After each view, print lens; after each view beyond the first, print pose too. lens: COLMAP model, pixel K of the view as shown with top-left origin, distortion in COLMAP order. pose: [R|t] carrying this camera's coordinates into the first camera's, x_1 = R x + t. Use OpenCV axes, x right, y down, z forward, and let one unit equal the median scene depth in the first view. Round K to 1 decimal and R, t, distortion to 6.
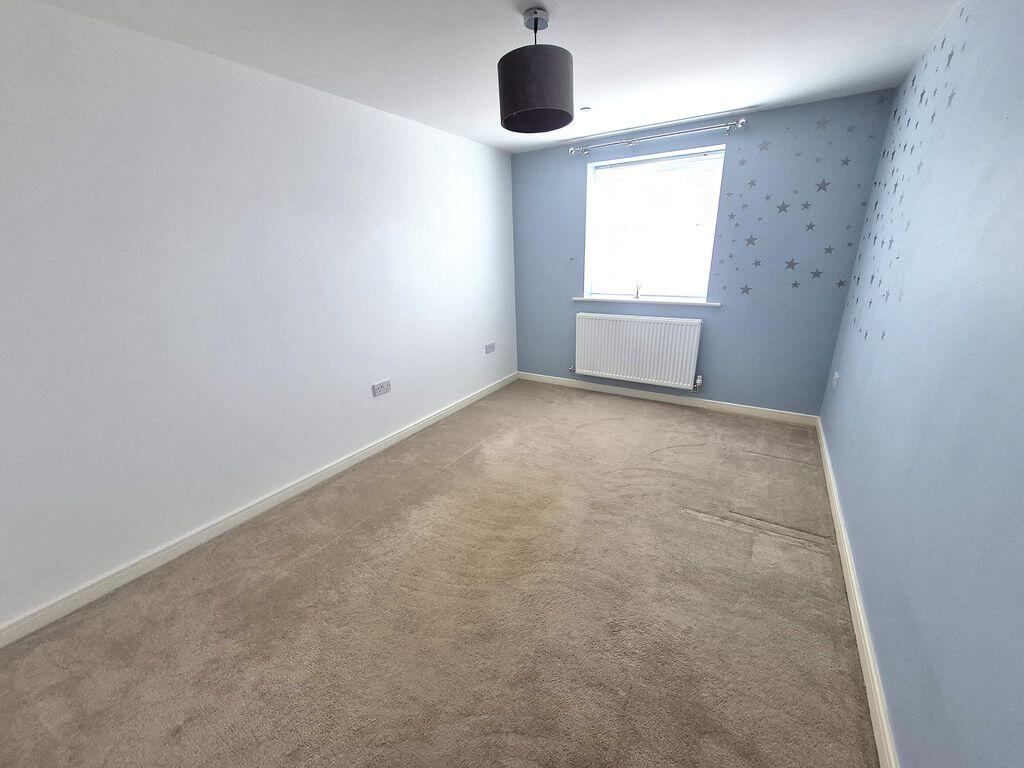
lens RADIAL K [[397.9, 0, 517.5], [0, 397.9, 386.7], [0, 0, 1]] dist [0.003698, -0.003839]
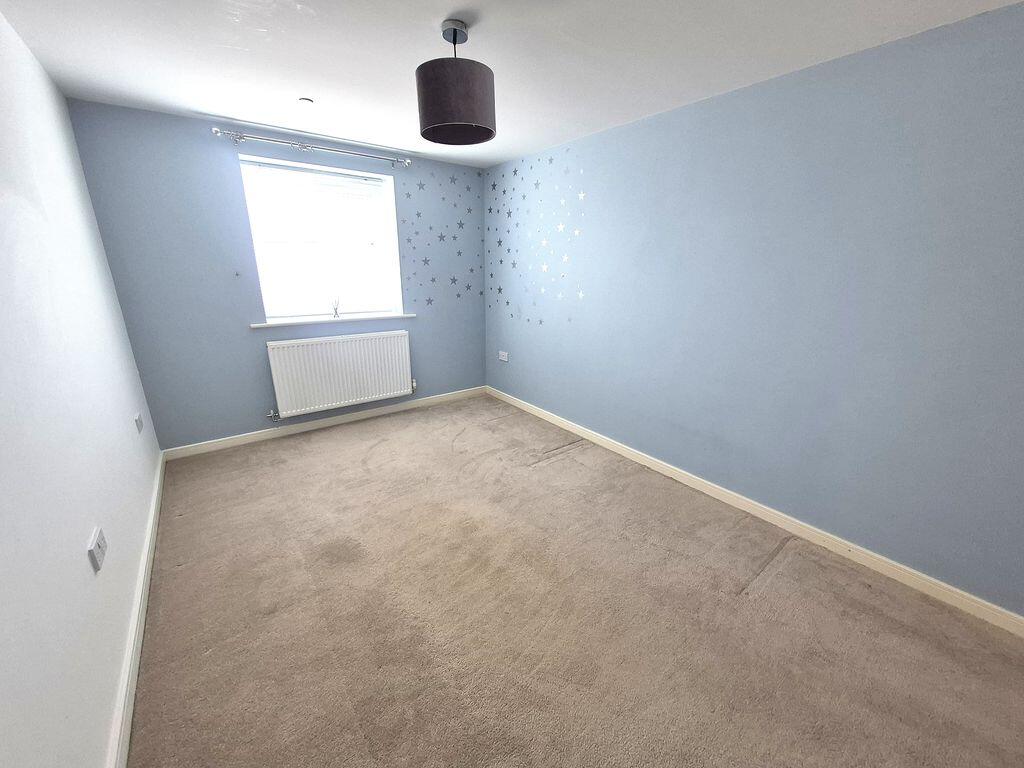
lens RADIAL K [[397.9, 0, 517.5], [0, 397.9, 386.7], [0, 0, 1]] dist [0.003698, -0.003839]
pose [[0.356922, -0.243347, 0.901881, -0.496981], [0.281374, 0.948640, 0.144609, -0.097305], [-0.890750, 0.202151, 0.407062, 0.322266]]
